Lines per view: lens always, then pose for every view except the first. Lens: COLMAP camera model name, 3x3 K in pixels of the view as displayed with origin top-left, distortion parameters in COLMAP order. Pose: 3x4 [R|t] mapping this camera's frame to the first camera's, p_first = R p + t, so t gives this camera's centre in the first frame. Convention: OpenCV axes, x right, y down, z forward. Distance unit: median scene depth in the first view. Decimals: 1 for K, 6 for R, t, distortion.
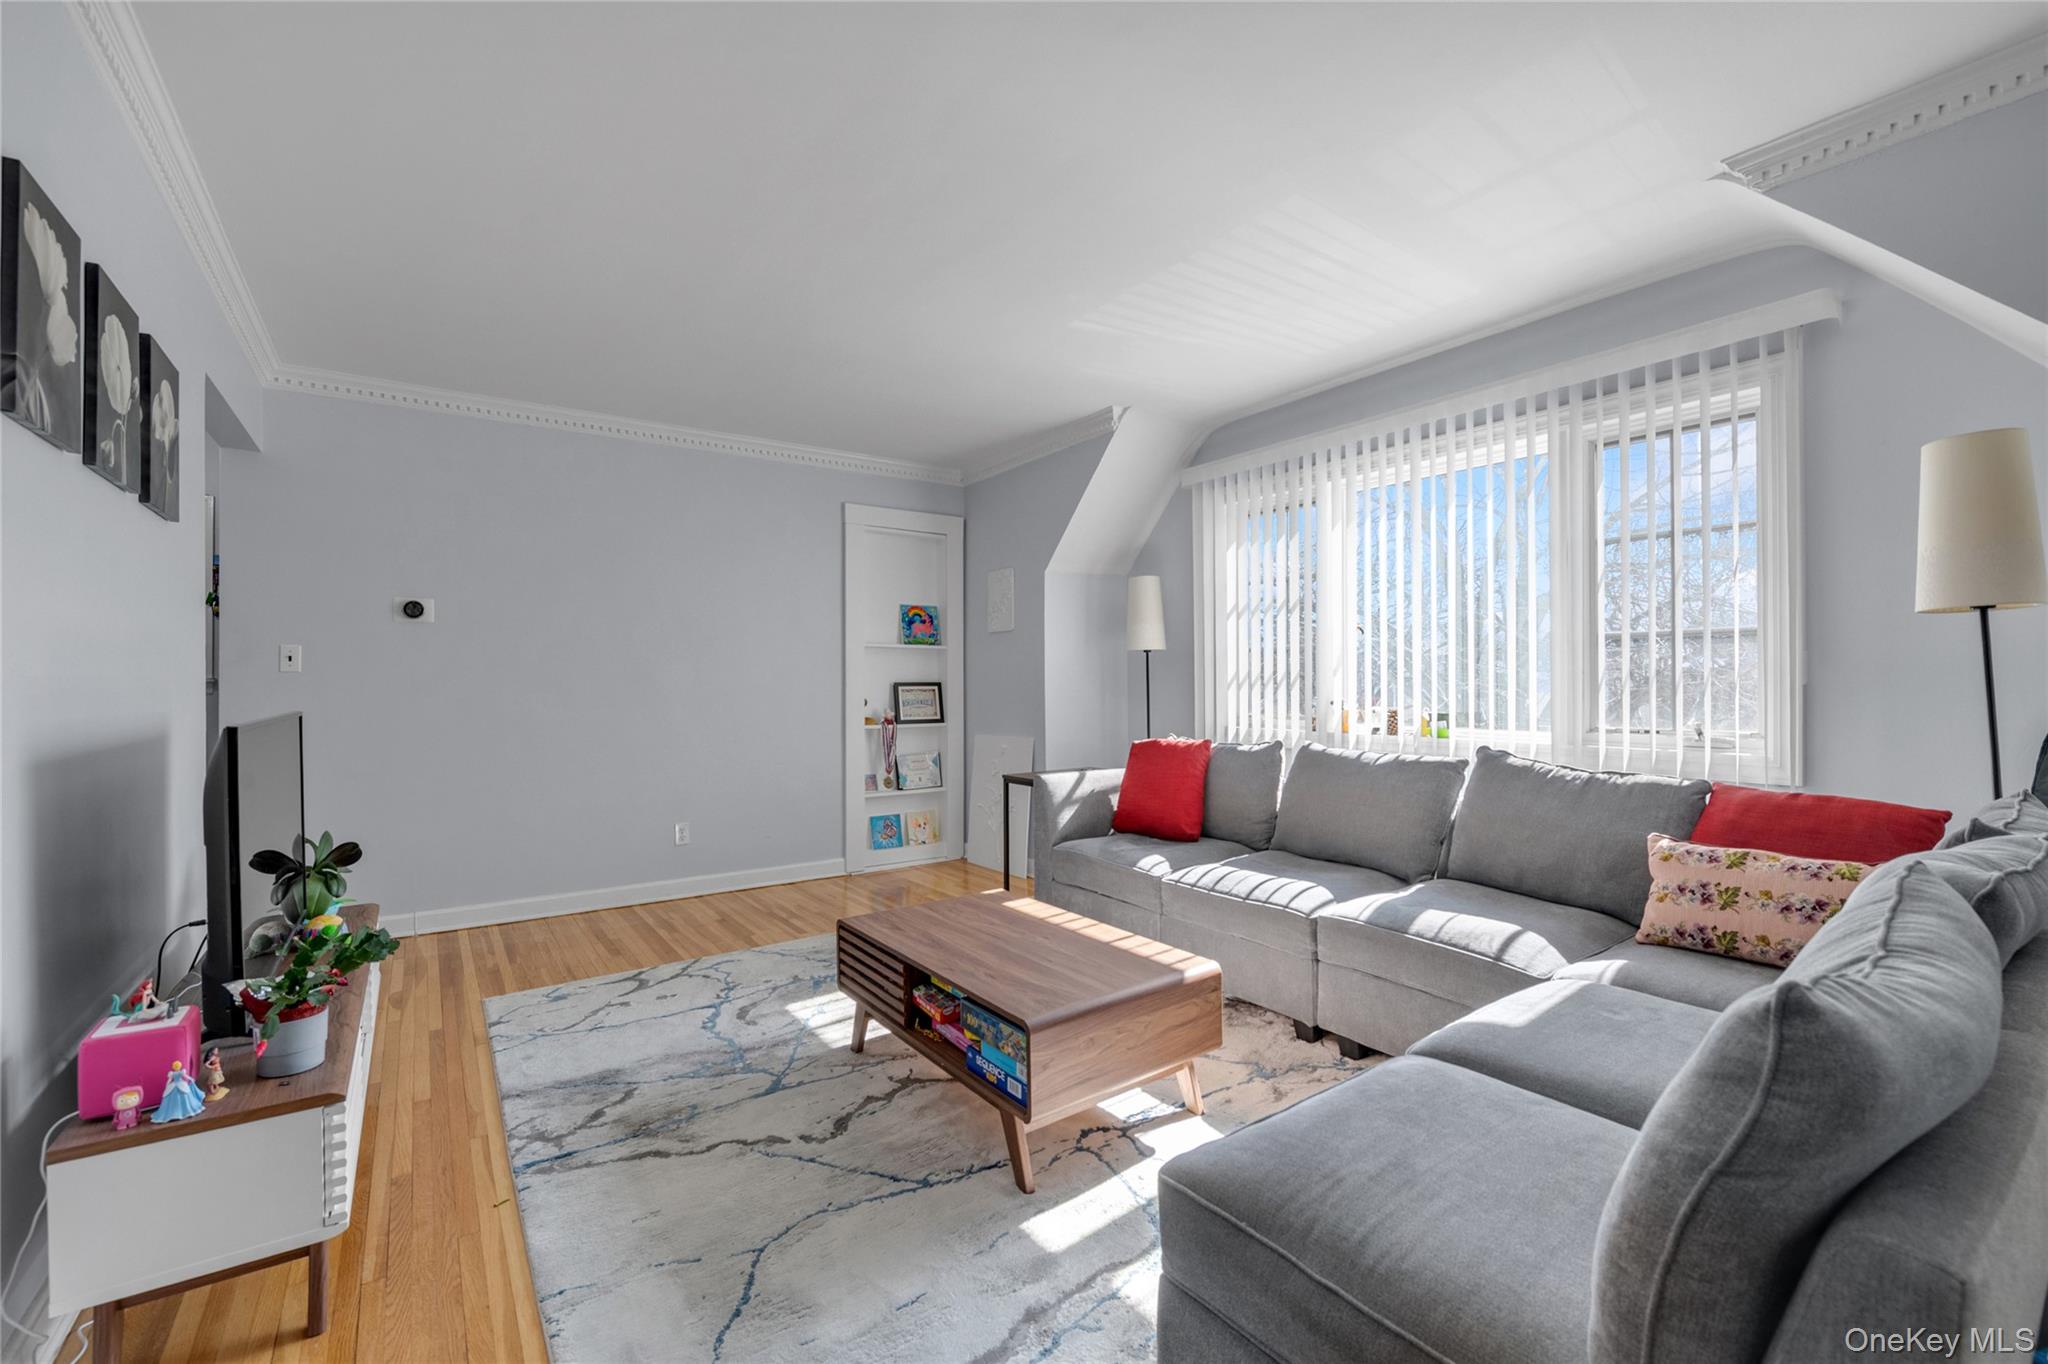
lens RADIAL K [[846.7, 0, 1025.3], [0, 846.7, 675.5], [0, 0, 1]] dist [0.002923, 0.000225]
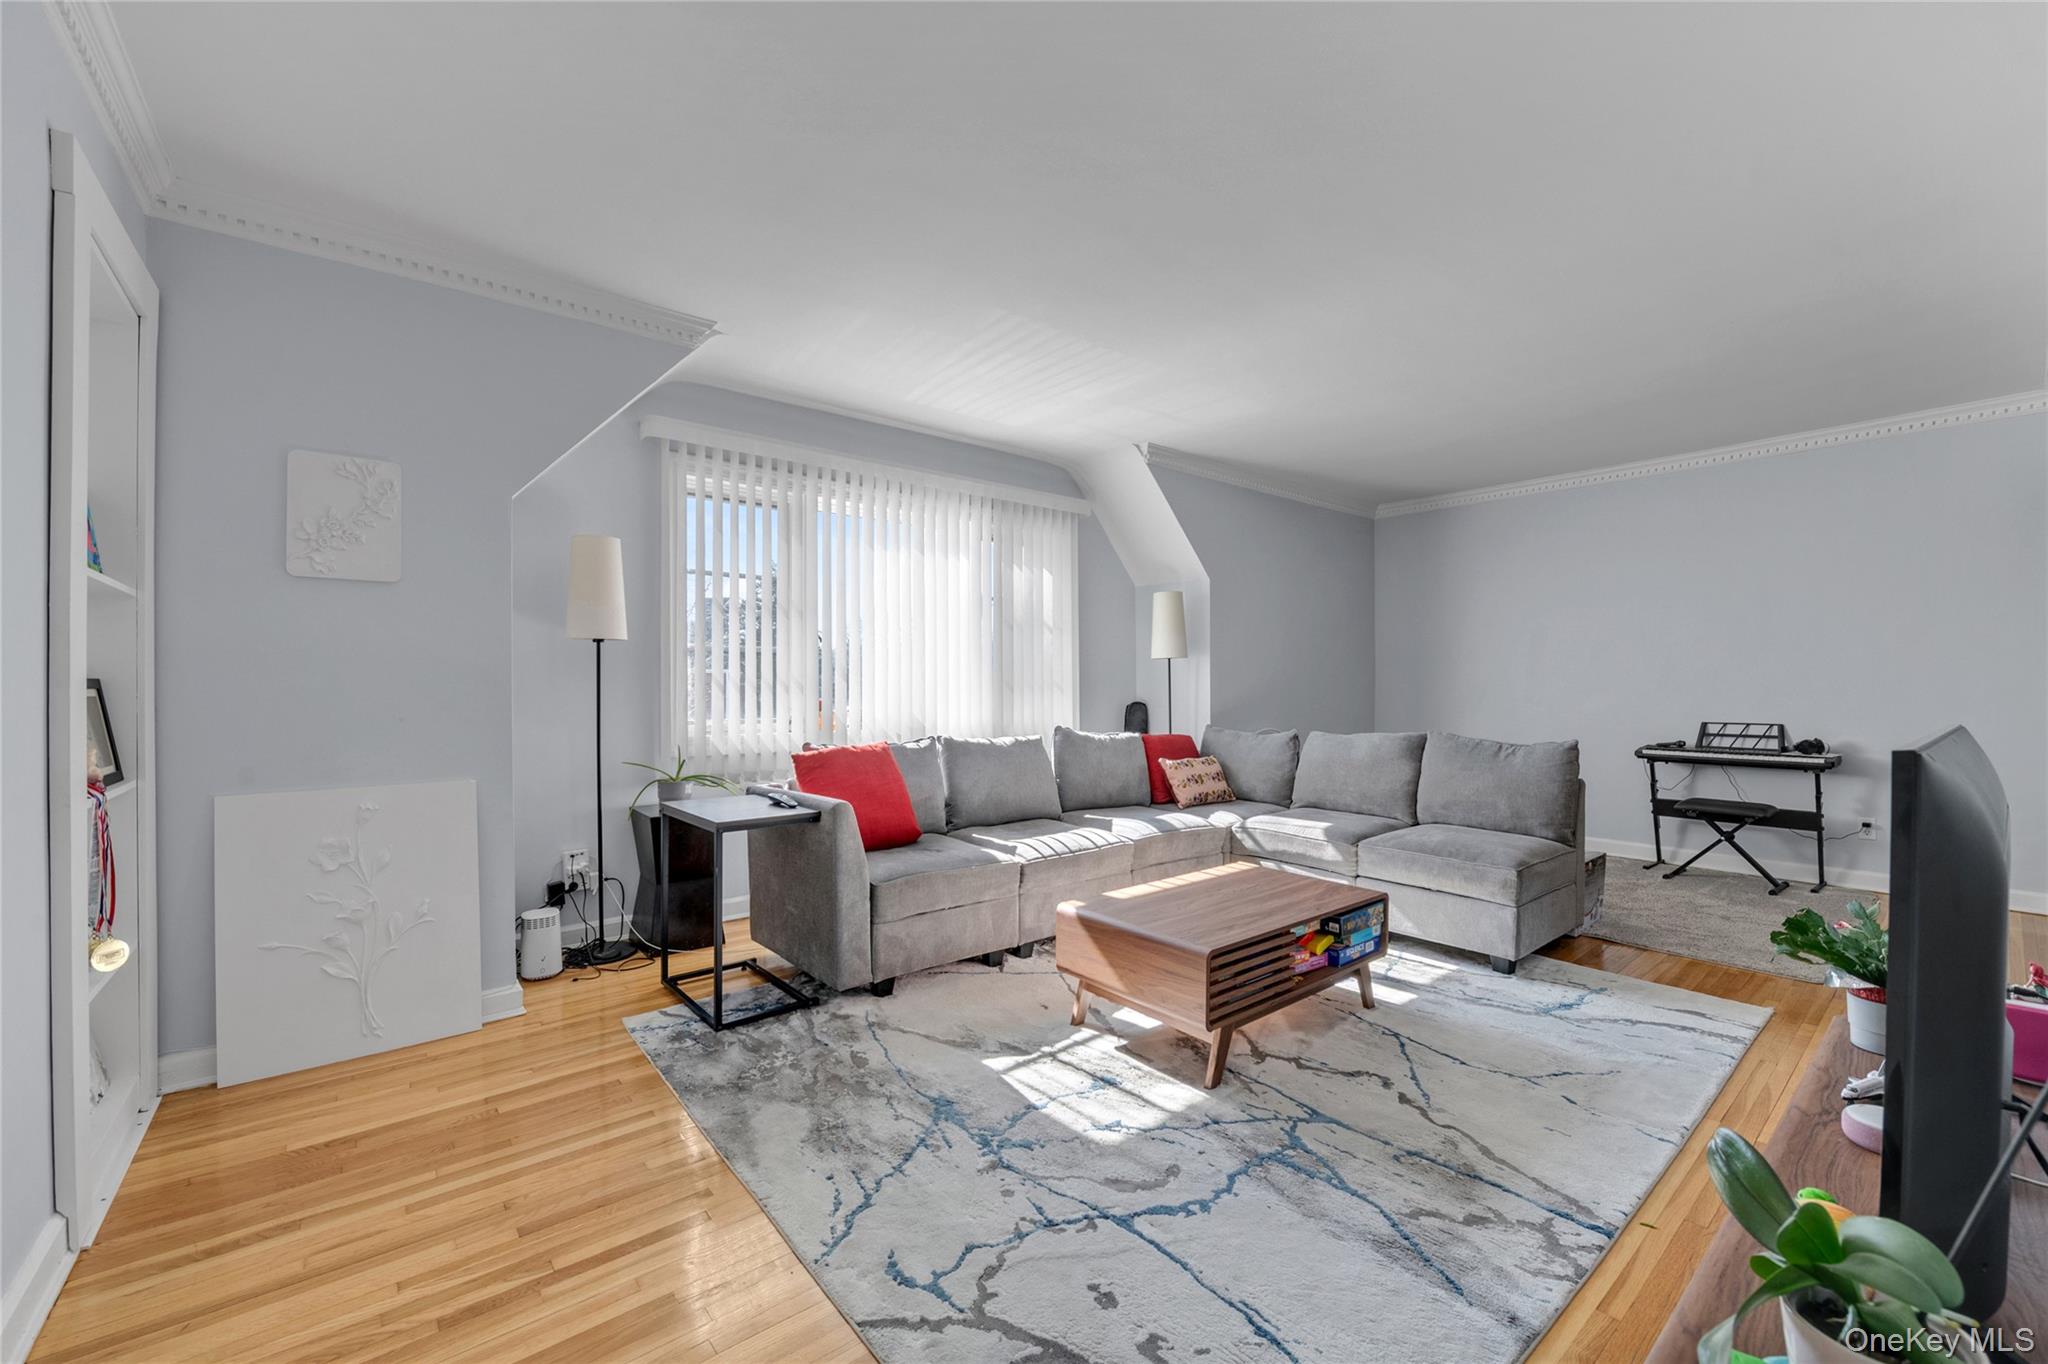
lens RADIAL K [[810.7, 0, 1025.5], [0, 810.7, 696.8], [0, 0, 1]] dist [-0.011765, -0.000294]
pose [[-0.064603, -0.003728, 0.997904, -1.168681], [-0.006770, 0.999972, 0.003297, 0.027822], [-0.997888, -0.006543, -0.064627, 1.403714]]
